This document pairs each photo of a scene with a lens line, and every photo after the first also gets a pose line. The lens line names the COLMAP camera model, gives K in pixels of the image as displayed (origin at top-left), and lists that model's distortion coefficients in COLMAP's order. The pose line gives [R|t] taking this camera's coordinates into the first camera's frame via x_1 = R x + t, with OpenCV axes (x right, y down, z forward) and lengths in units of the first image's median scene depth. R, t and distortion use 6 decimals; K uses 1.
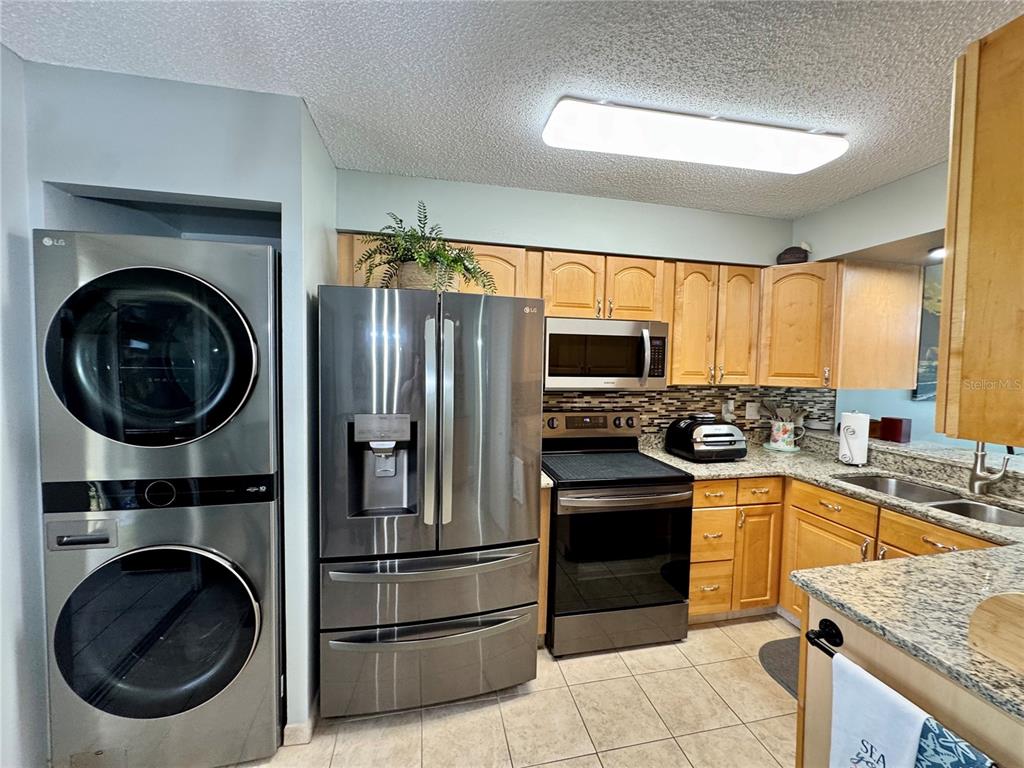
lens RADIAL K [[407.9, 0, 512.9], [0, 407.9, 380.9], [0, 0, 1]] dist [-0.001740, 0.000121]
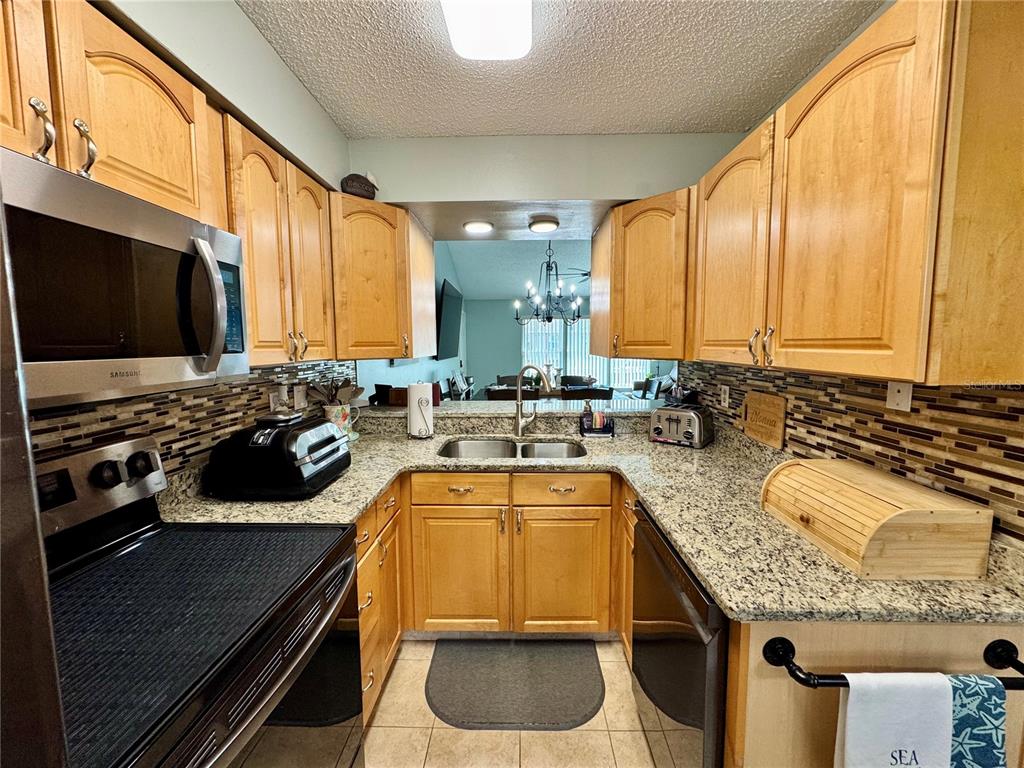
lens RADIAL K [[407.9, 0, 512.9], [0, 407.9, 380.9], [0, 0, 1]] dist [-0.001740, 0.000121]
pose [[0.228917, -0.105915, 0.967667, -0.022188], [0.053636, 0.993925, 0.096101, -0.004701], [-0.971967, 0.029903, 0.233208, 0.577221]]
